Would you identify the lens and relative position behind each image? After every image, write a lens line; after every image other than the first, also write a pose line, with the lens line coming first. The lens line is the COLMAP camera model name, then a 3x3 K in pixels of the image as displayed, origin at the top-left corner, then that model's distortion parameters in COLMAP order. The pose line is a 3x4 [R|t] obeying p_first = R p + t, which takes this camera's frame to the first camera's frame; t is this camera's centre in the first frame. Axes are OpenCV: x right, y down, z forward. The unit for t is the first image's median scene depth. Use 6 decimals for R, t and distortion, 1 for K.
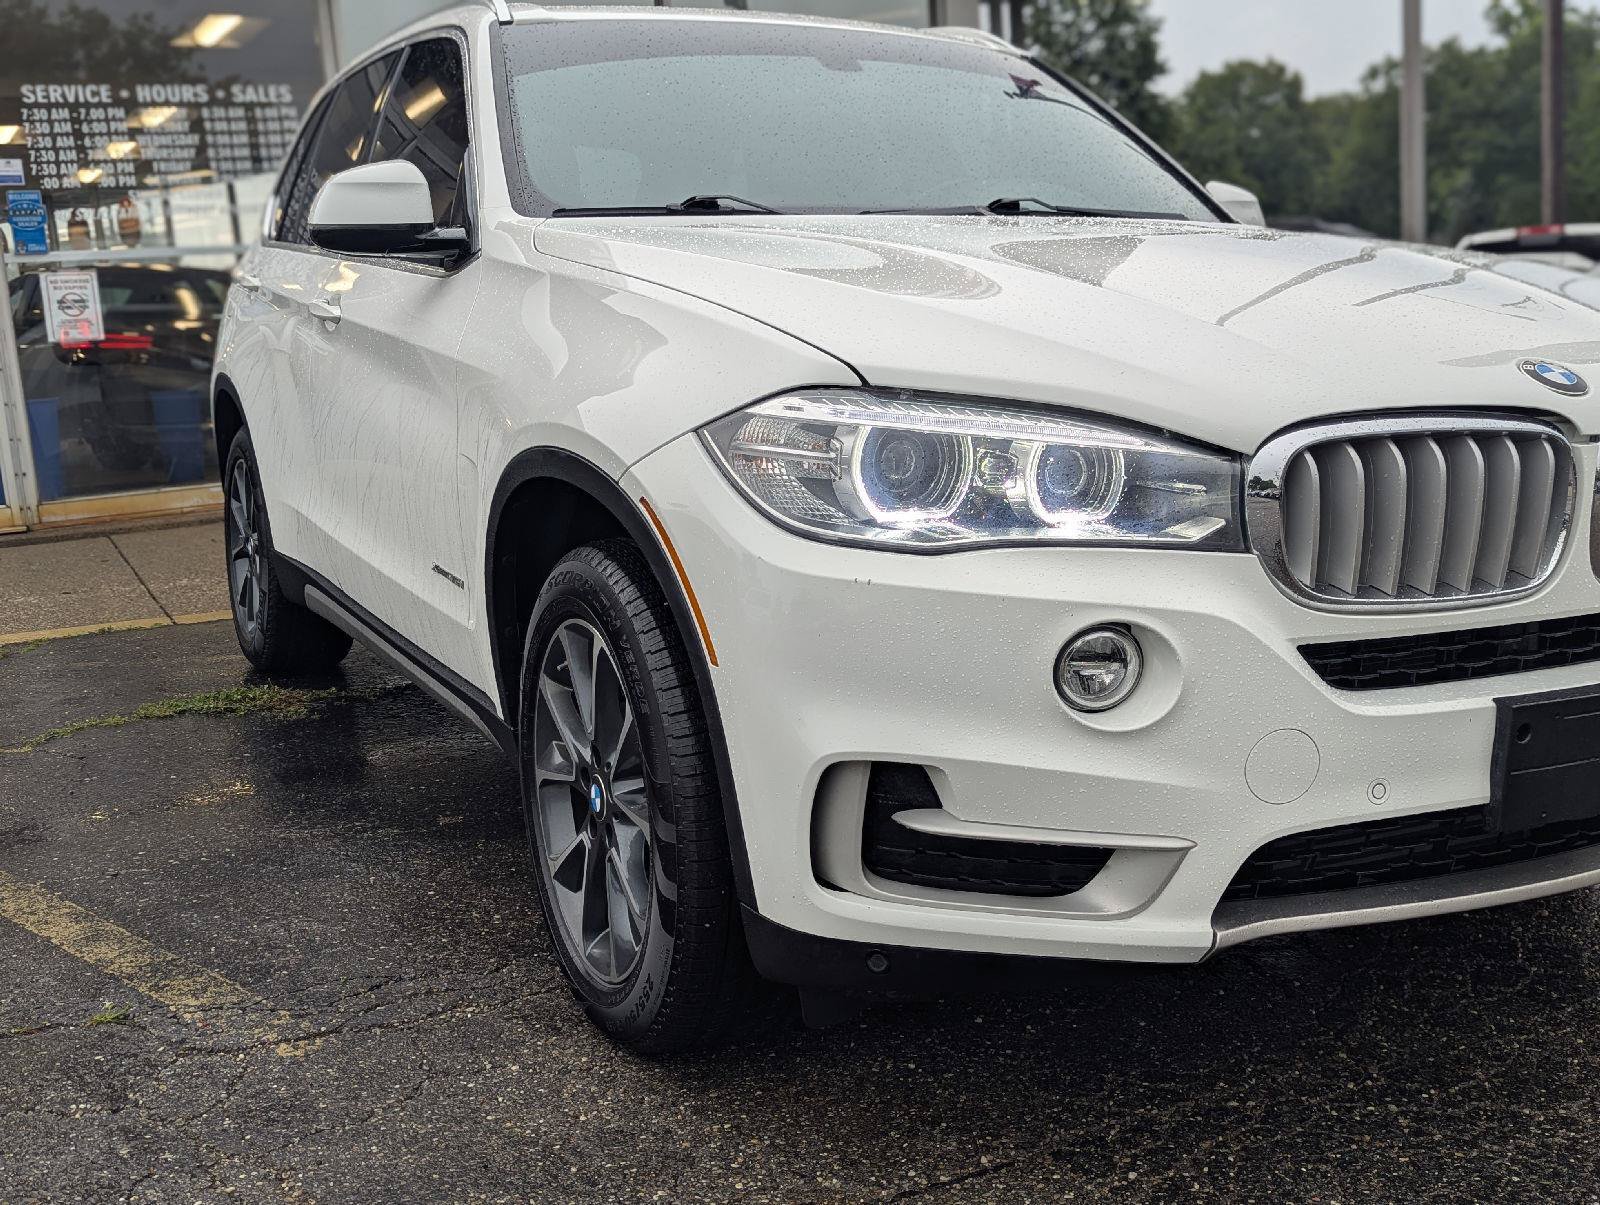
lens RADIAL K [[1750.5, 0, 811.5], [0, 1750.5, 617.7], [0, 0, 1]] dist [0.058220, 0.000000]
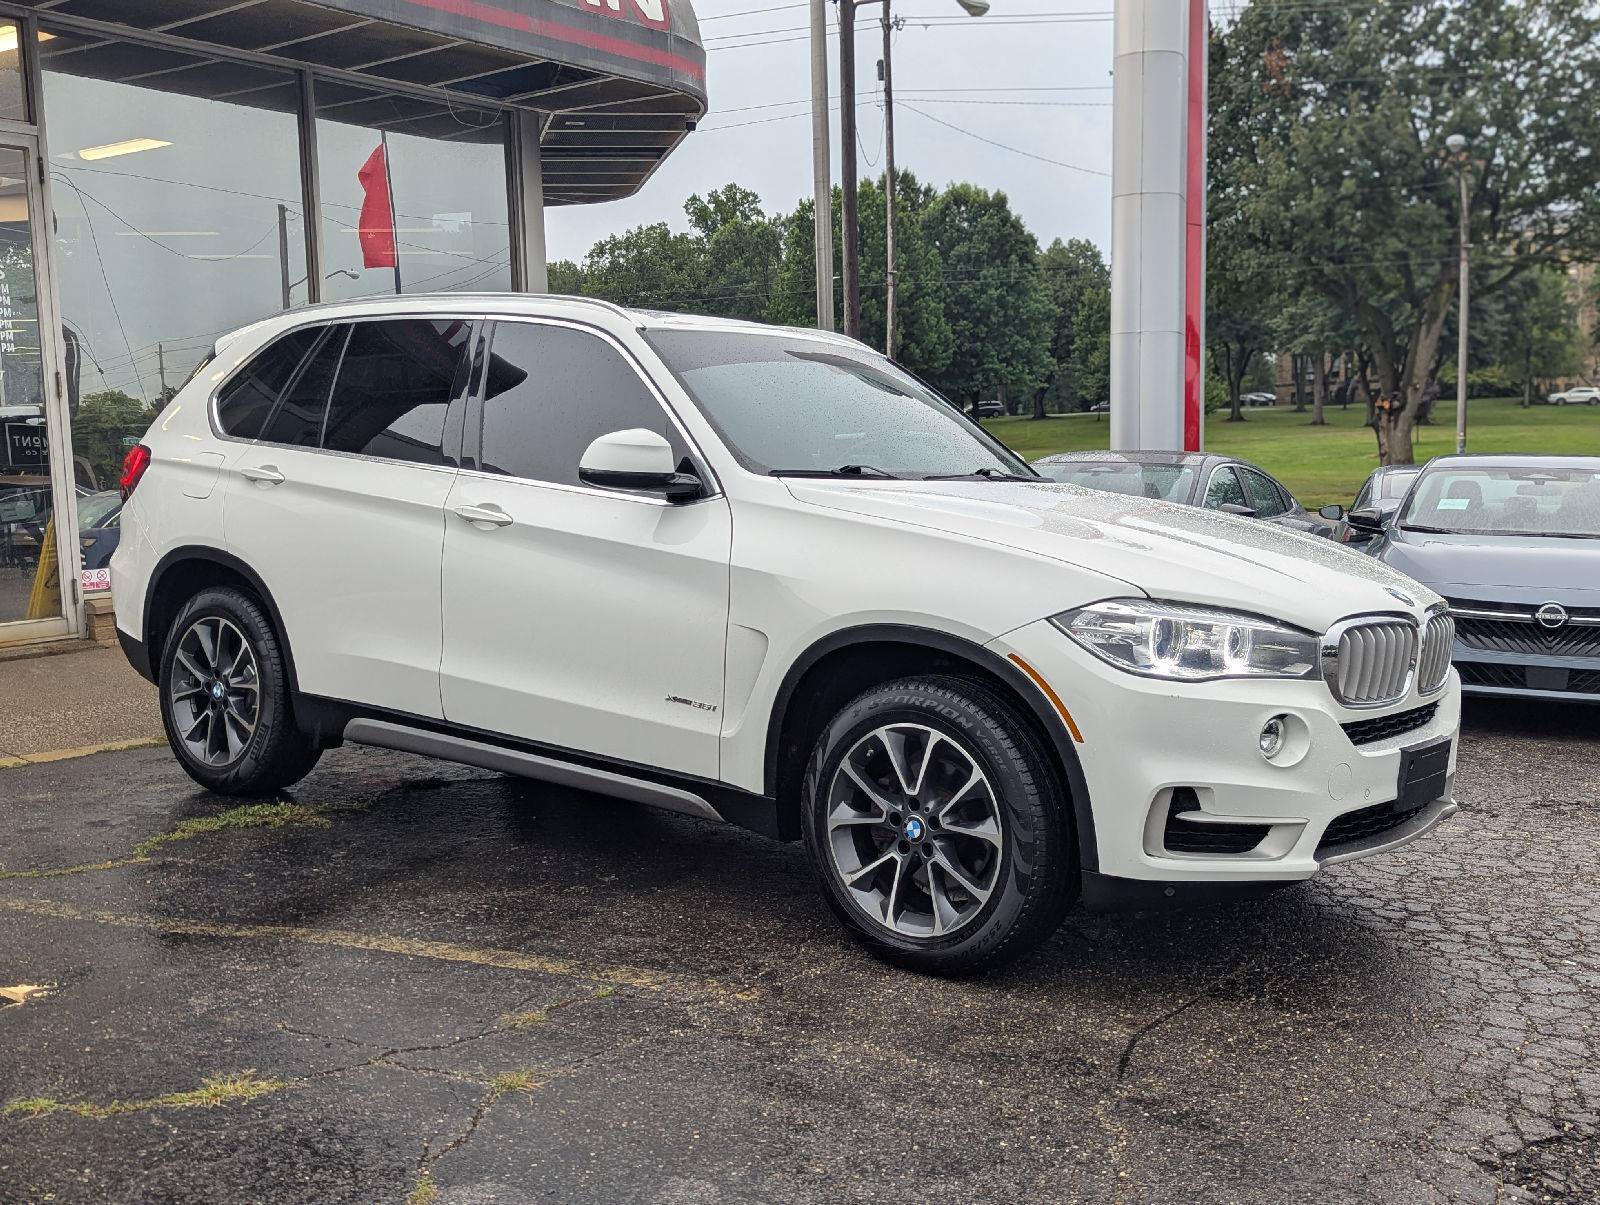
lens RADIAL K [[1750.5, 0, 797.3], [0, 1750.5, 598.0], [0, 0, 1]] dist [0.058220, 0.000000]
pose [[0.909358, 0.007654, 0.415944, -1.157748], [0.030008, 0.996019, -0.083933, 0.022839], [-0.414930, 0.088807, 0.905509, -0.633338]]
